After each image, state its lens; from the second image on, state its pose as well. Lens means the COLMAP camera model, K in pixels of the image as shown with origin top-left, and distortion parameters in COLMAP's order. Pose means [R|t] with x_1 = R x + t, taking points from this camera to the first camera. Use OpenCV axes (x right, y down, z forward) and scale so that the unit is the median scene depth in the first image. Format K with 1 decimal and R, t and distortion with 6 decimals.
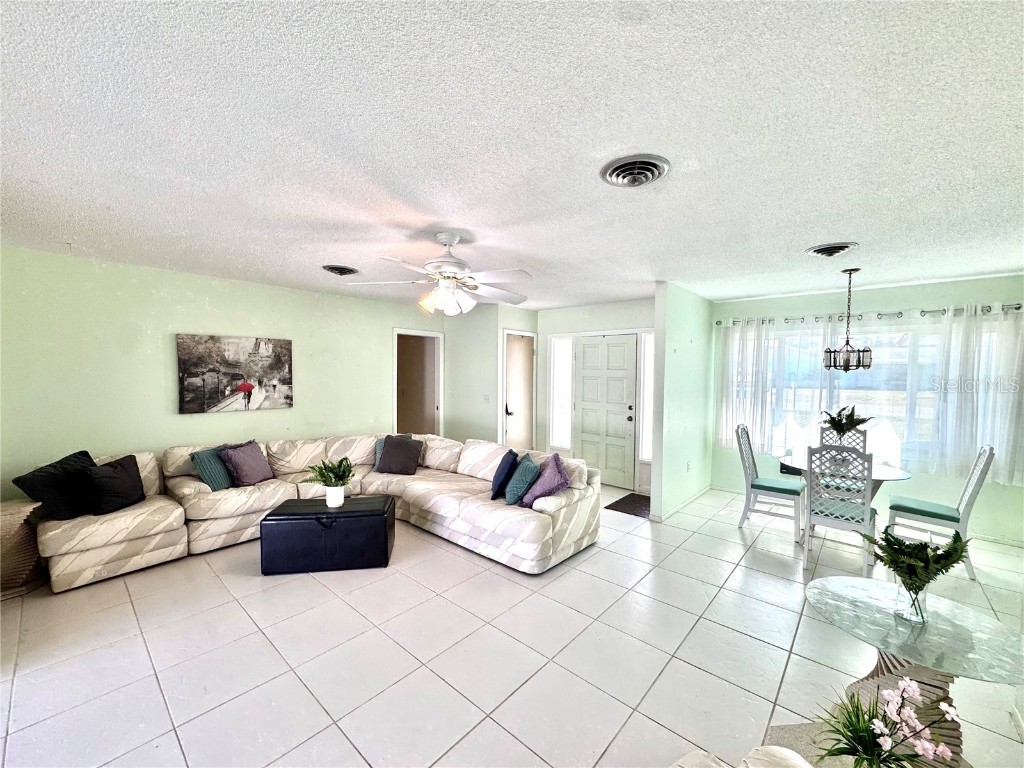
lens RADIAL K [[409.0, 0, 512.1], [0, 409.0, 385.2], [0, 0, 1]] dist [-0.005128, 0.001778]
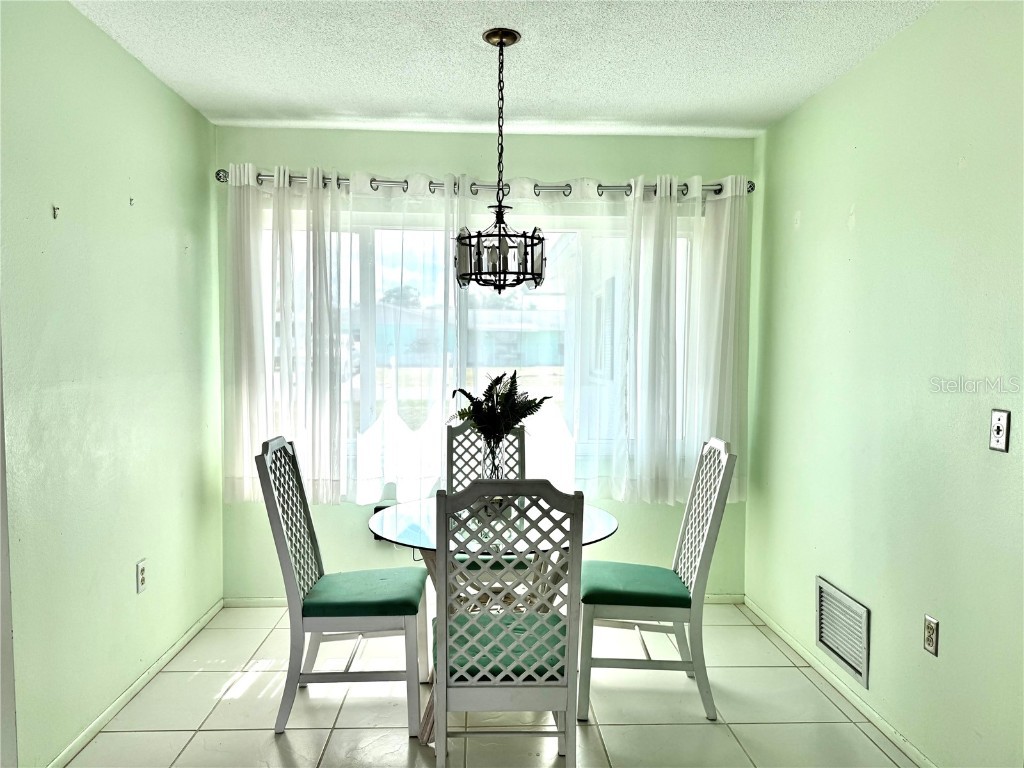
lens RADIAL K [[715.8, 0, 513.4], [0, 715.8, 390.8], [0, 0, 1]] dist [0.068388, -0.087970]
pose [[0.718581, -0.047441, 0.693823, 0.321878], [0.028069, 0.998836, 0.039226, 0.041064], [-0.694876, -0.008712, 0.719077, 0.469097]]
